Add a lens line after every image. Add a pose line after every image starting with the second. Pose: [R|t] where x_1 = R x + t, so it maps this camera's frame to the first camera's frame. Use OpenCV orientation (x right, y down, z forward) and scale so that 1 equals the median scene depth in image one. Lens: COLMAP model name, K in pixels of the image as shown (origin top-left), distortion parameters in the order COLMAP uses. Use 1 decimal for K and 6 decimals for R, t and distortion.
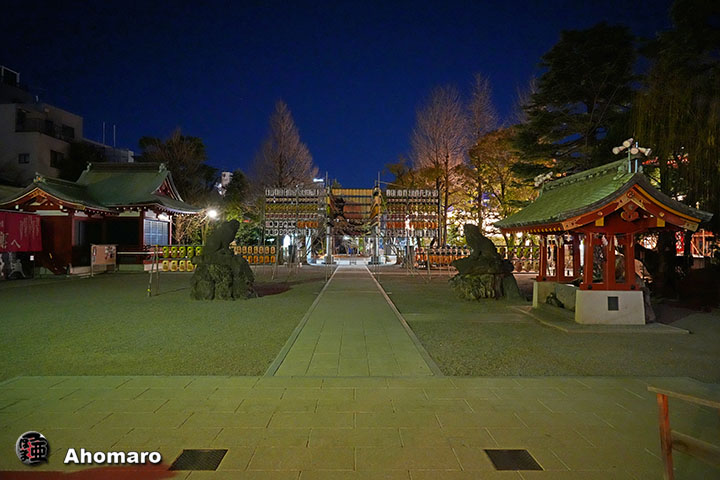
lens RADIAL K [[465.8, 0, 360.0], [0, 465.8, 240.0], [0, 0, 1]] dist [0.000103, -0.000218]
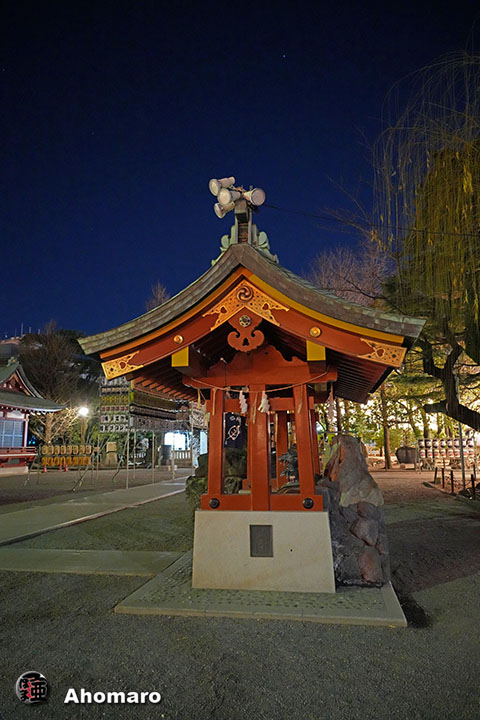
lens RADIAL K [[487.1, 0, 240.0], [0, 487.1, 360.0], [0, 0, 1]] dist [-0.004991, -0.001162]
pose [[0.980468, -0.058734, -0.187701, 0.621058], [0.027197, 0.985688, -0.166369, 0.042010], [0.194787, 0.158014, 0.968034, 0.513553]]
